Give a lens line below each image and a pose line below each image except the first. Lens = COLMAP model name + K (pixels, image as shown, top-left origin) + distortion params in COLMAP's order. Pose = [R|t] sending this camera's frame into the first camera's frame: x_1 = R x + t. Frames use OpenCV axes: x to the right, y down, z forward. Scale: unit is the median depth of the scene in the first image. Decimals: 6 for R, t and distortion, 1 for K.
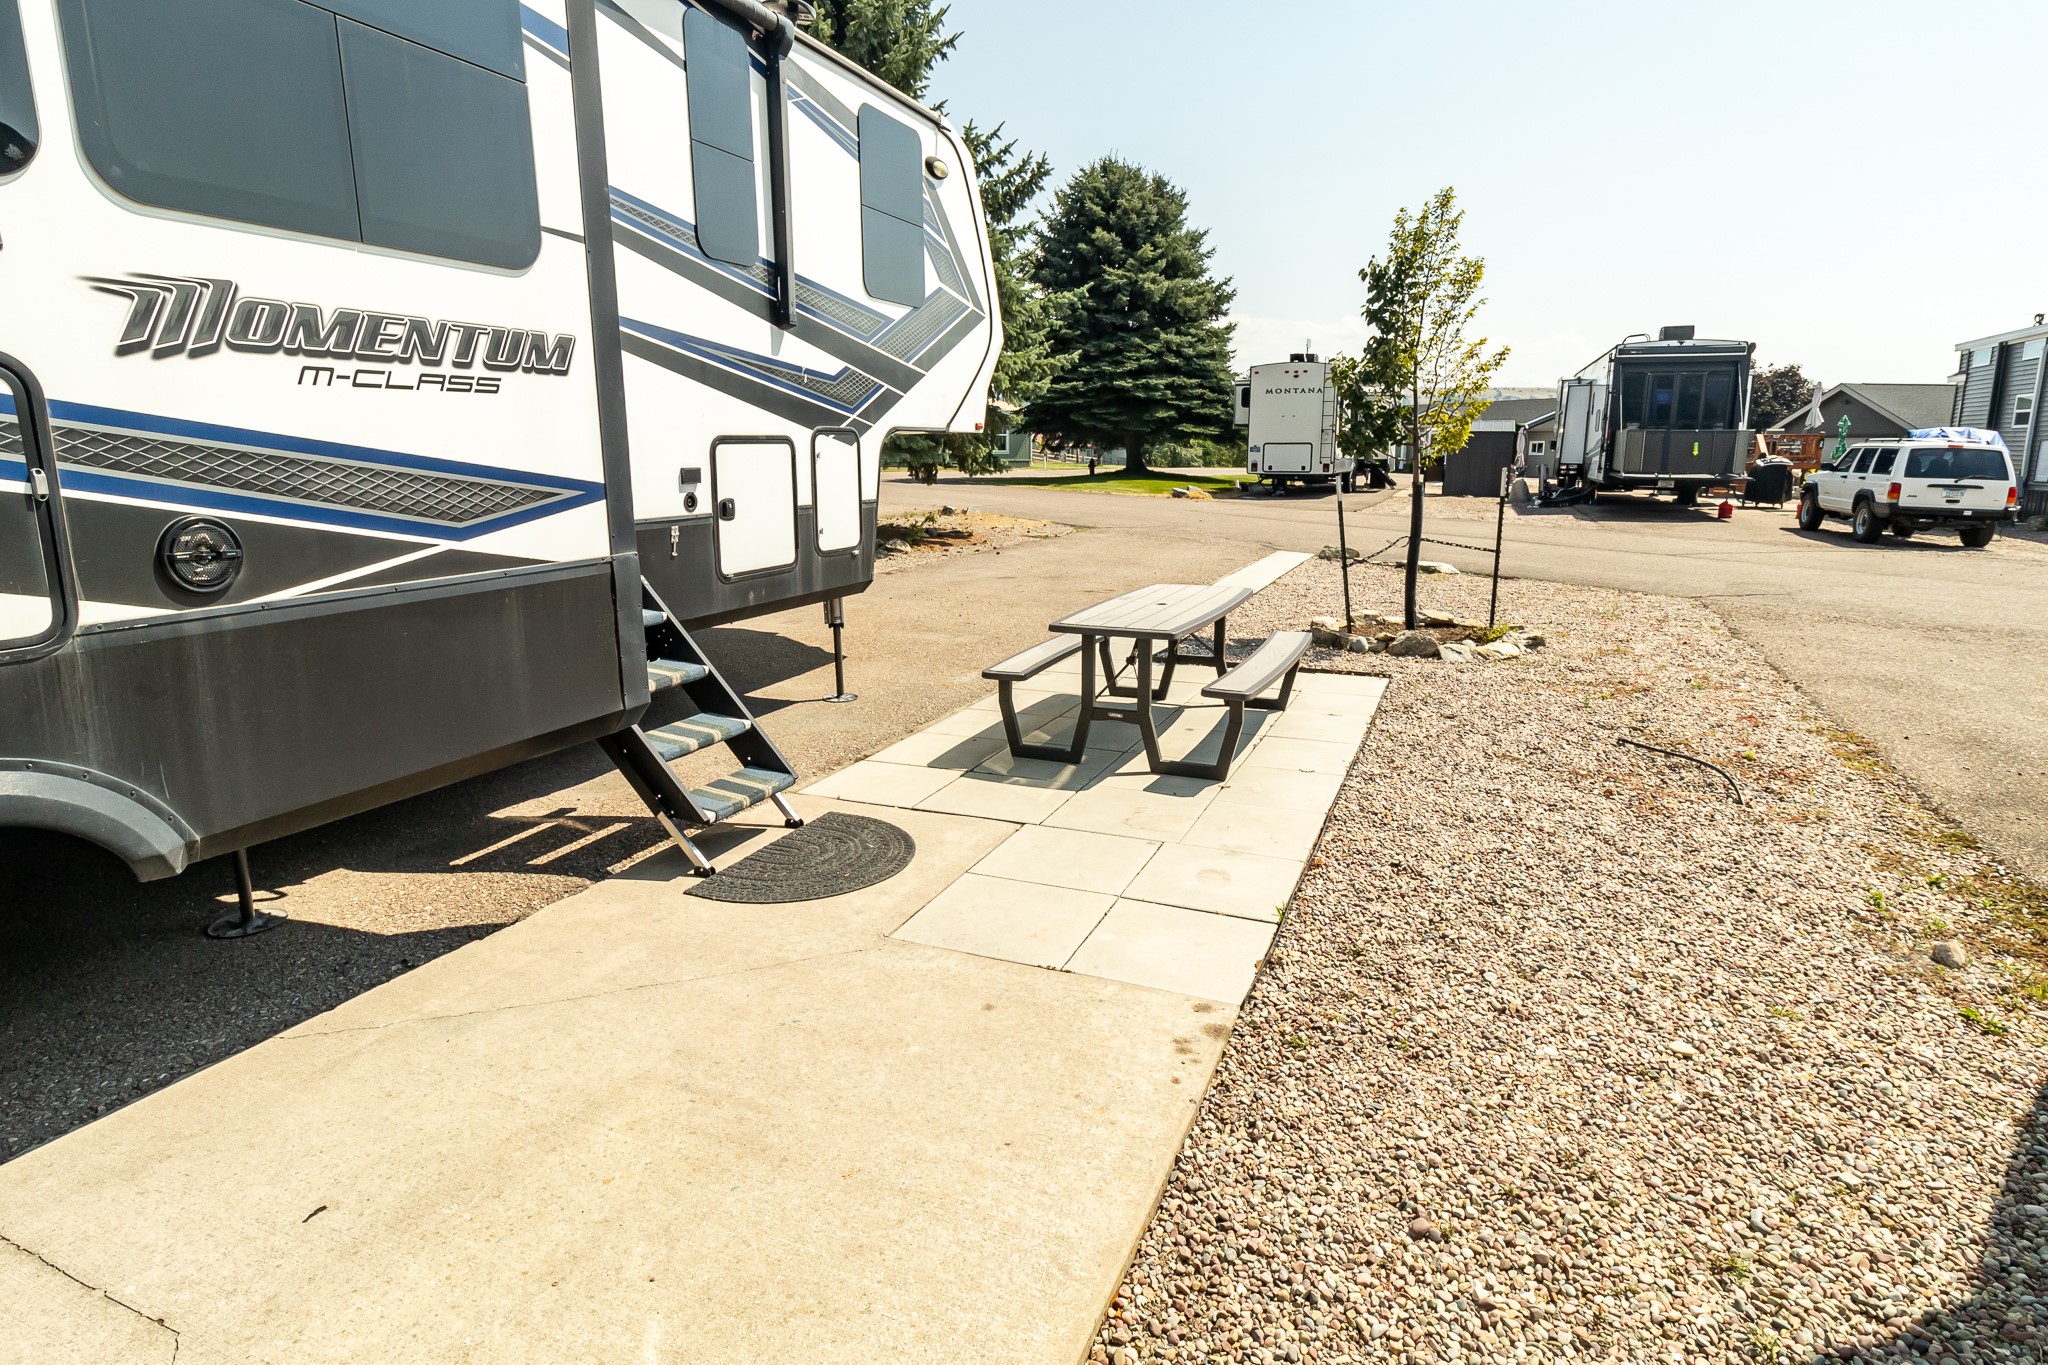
lens RADIAL K [[1091.2, 0, 1036.6], [0, 1091.2, 635.4], [0, 0, 1]] dist [-0.002451, 0.000002]
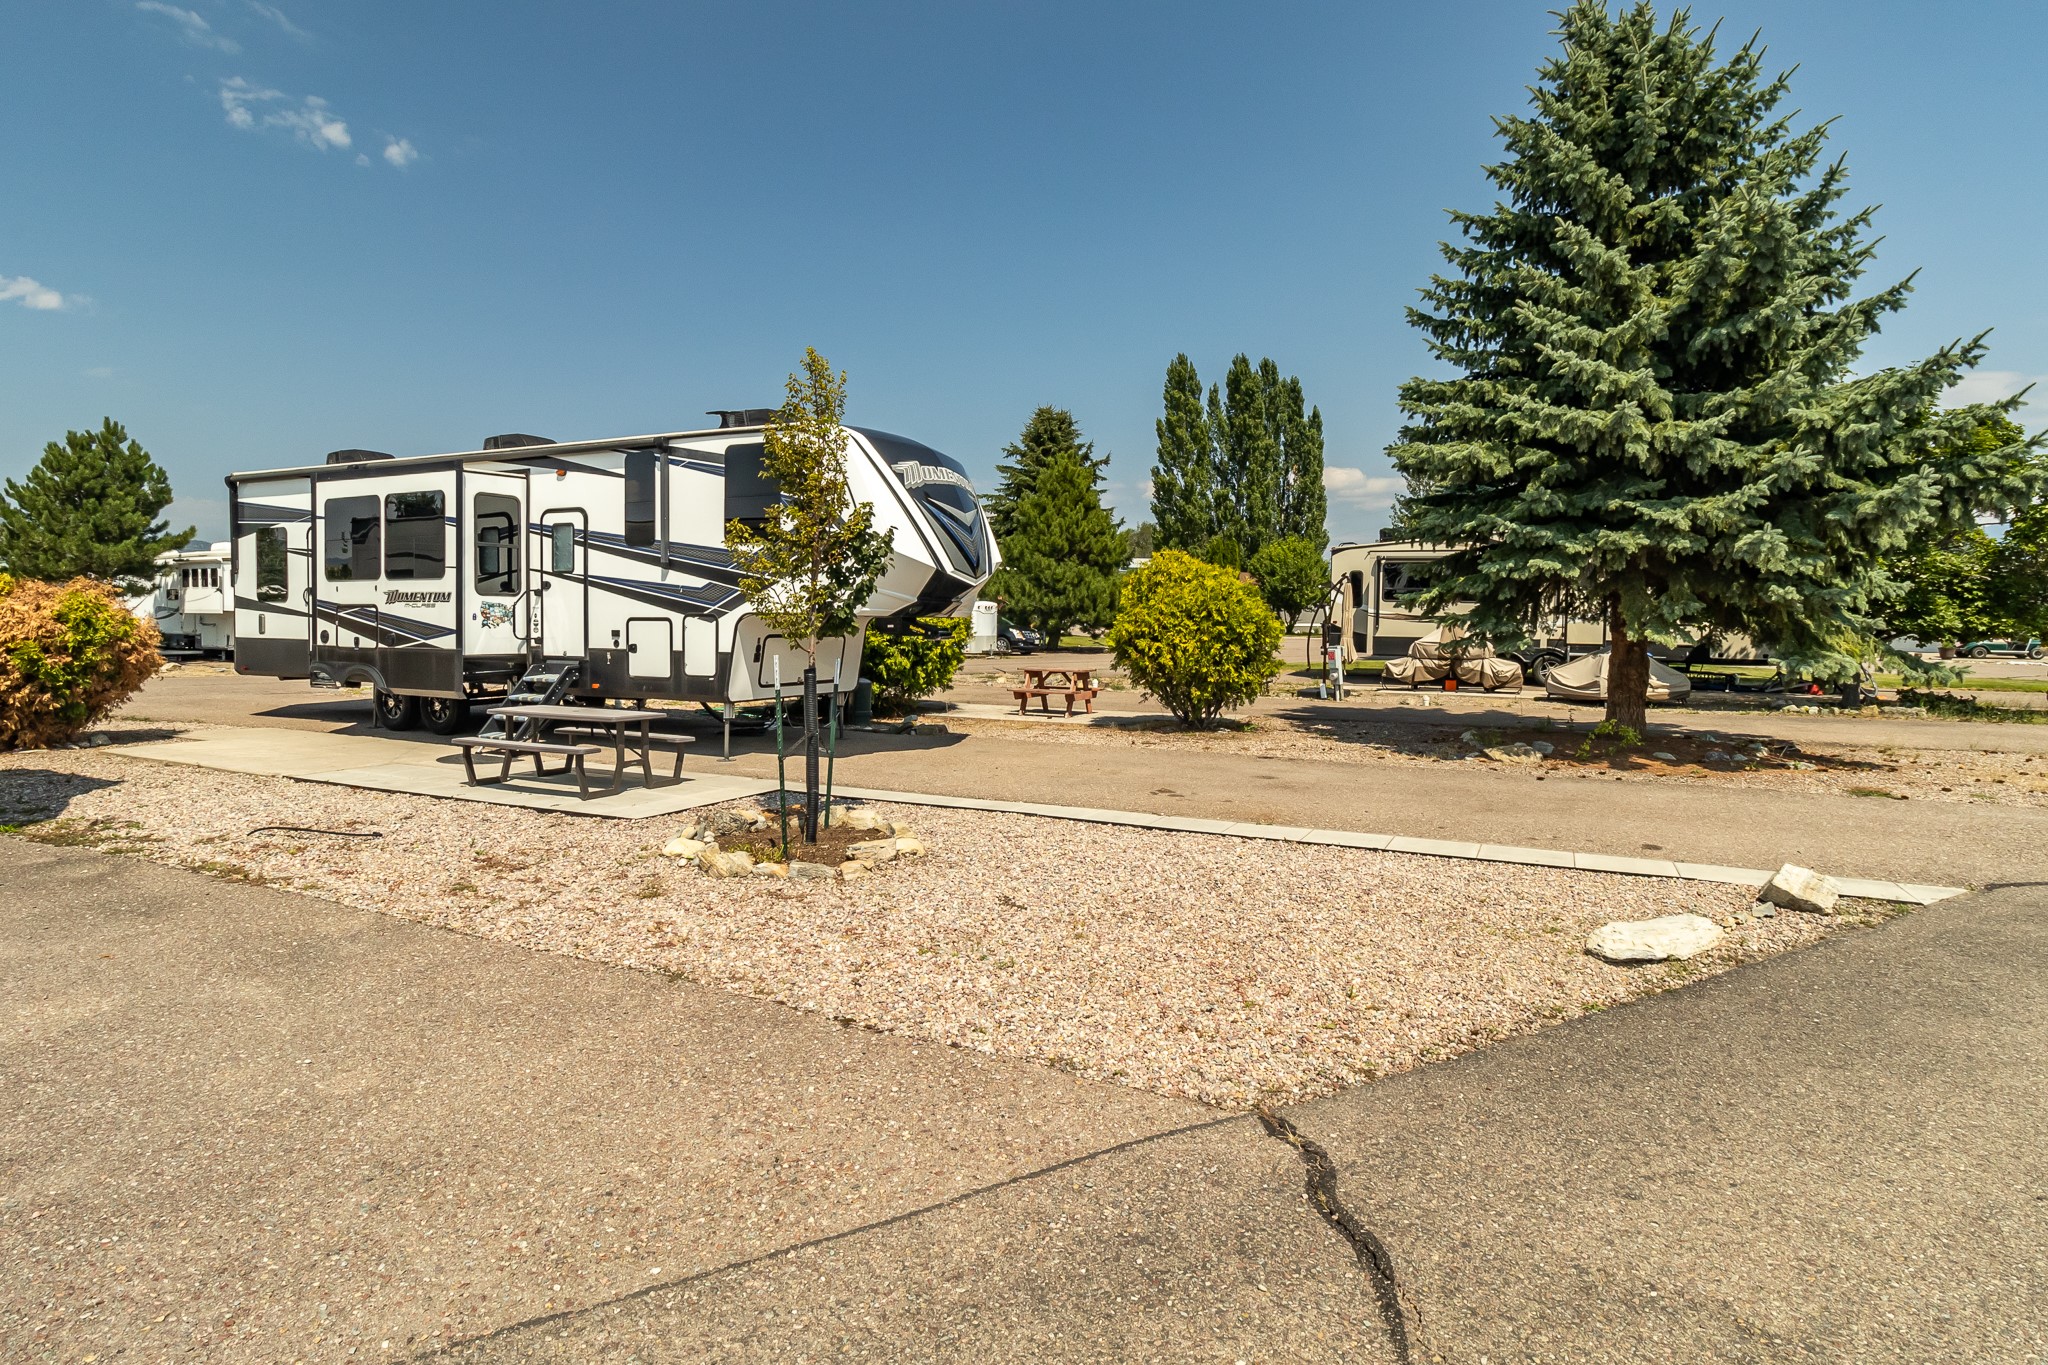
lens RADIAL K [[1091.2, 0, 1036.6], [0, 1091.2, 635.4], [0, 0, 1]] dist [-0.002451, 0.000002]
pose [[-0.051956, 0.012264, -0.998574, 1.922864], [-0.181564, 0.983144, 0.021522, -0.334554], [0.982006, 0.182423, -0.048854, 1.871248]]
